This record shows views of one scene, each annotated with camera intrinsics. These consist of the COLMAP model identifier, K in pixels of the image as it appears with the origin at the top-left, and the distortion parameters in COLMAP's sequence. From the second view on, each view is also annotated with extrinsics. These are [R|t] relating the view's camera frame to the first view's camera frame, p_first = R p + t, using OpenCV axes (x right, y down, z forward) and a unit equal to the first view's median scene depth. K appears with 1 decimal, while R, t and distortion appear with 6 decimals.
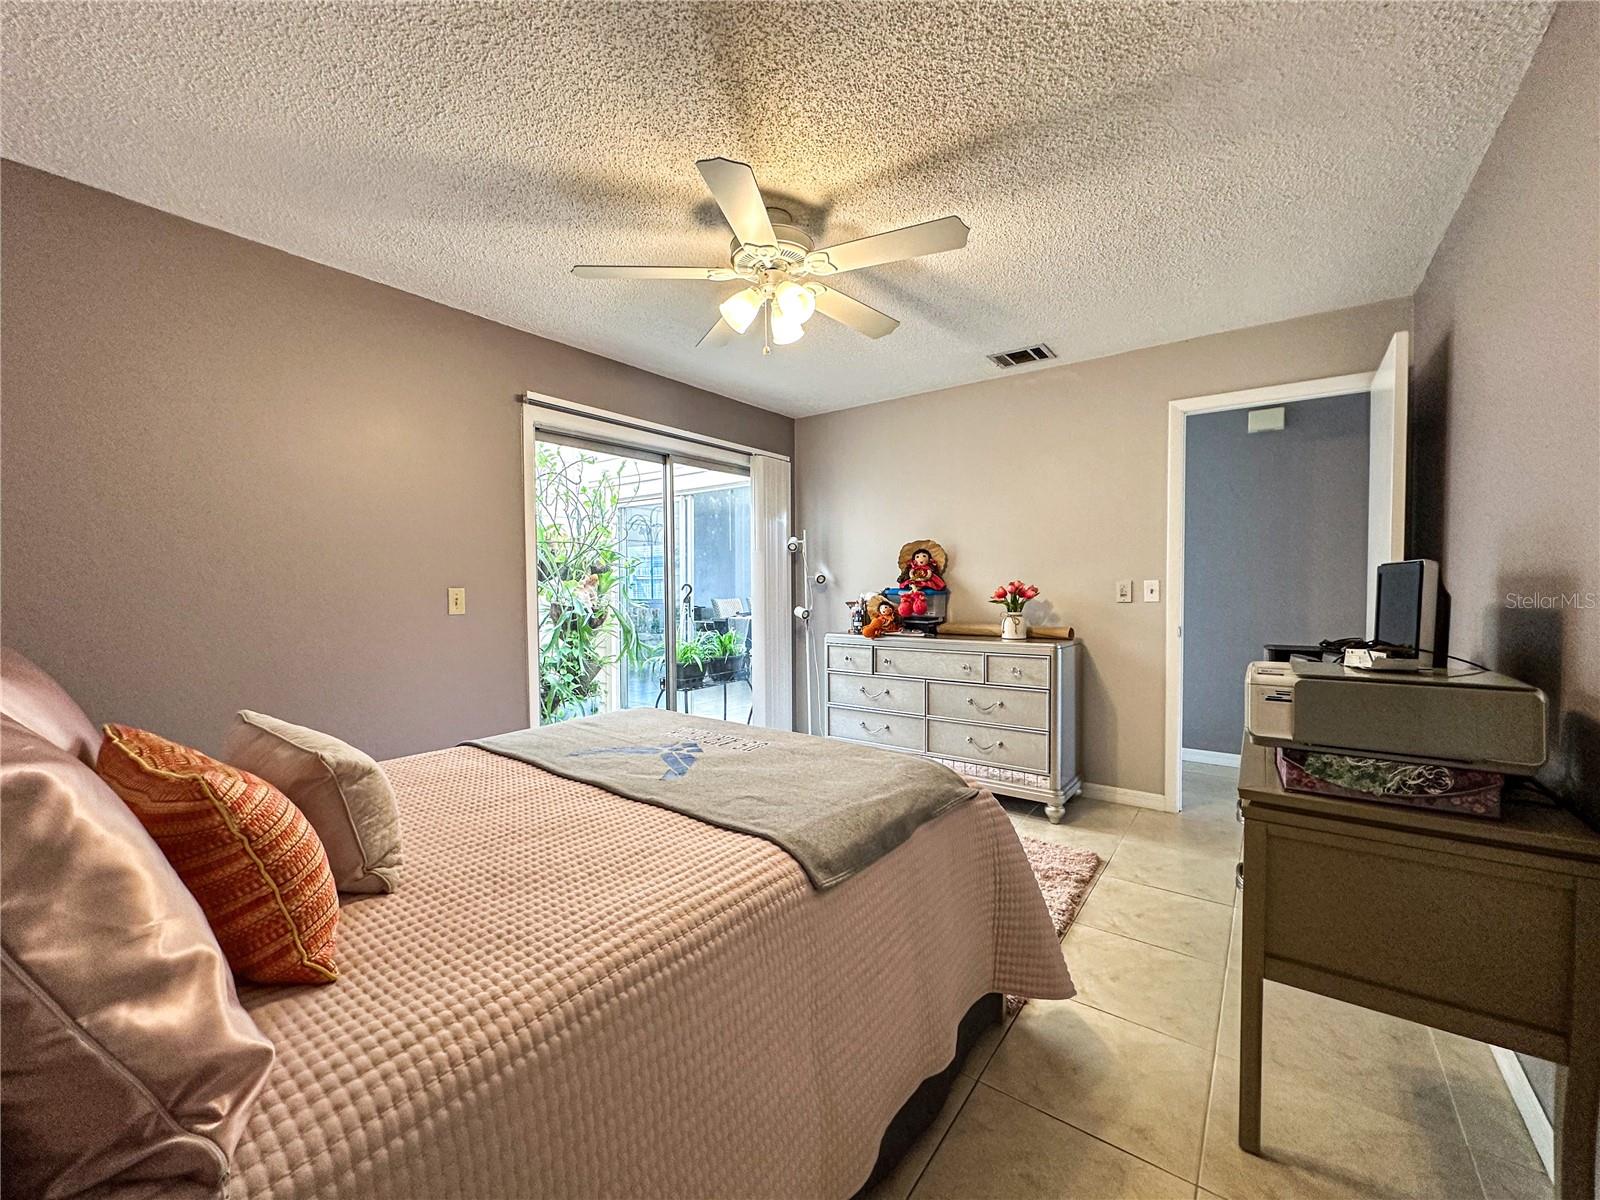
lens RADIAL K [[637.0, 0, 798.6], [0, 637.0, 598.6], [0, 0, 1]] dist [-0.003653, -0.000584]
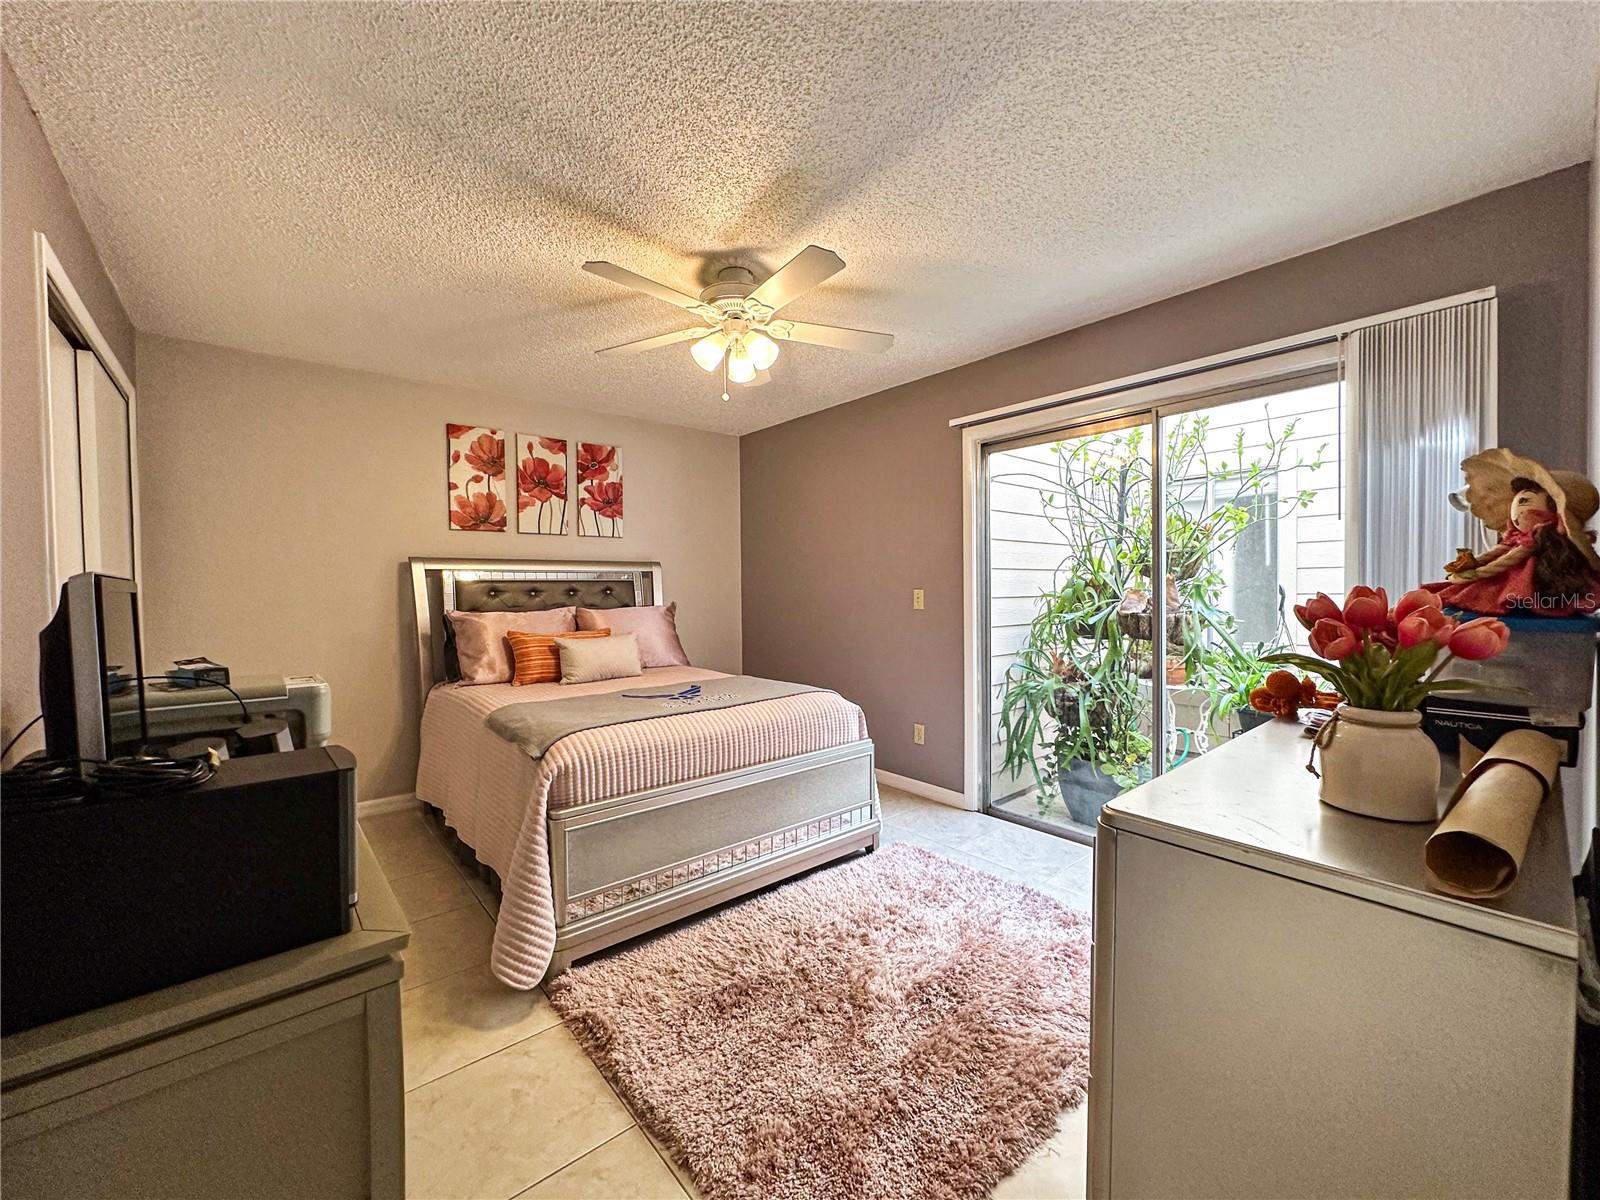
lens RADIAL K [[637.0, 0, 799.5], [0, 637.0, 600.6], [0, 0, 1]] dist [-0.003653, -0.000584]
pose [[-0.230589, 0.028953, -0.972621, 0.820193], [-0.011451, 0.999407, 0.032465, -0.033167], [0.972984, 0.018623, -0.230120, 1.058404]]
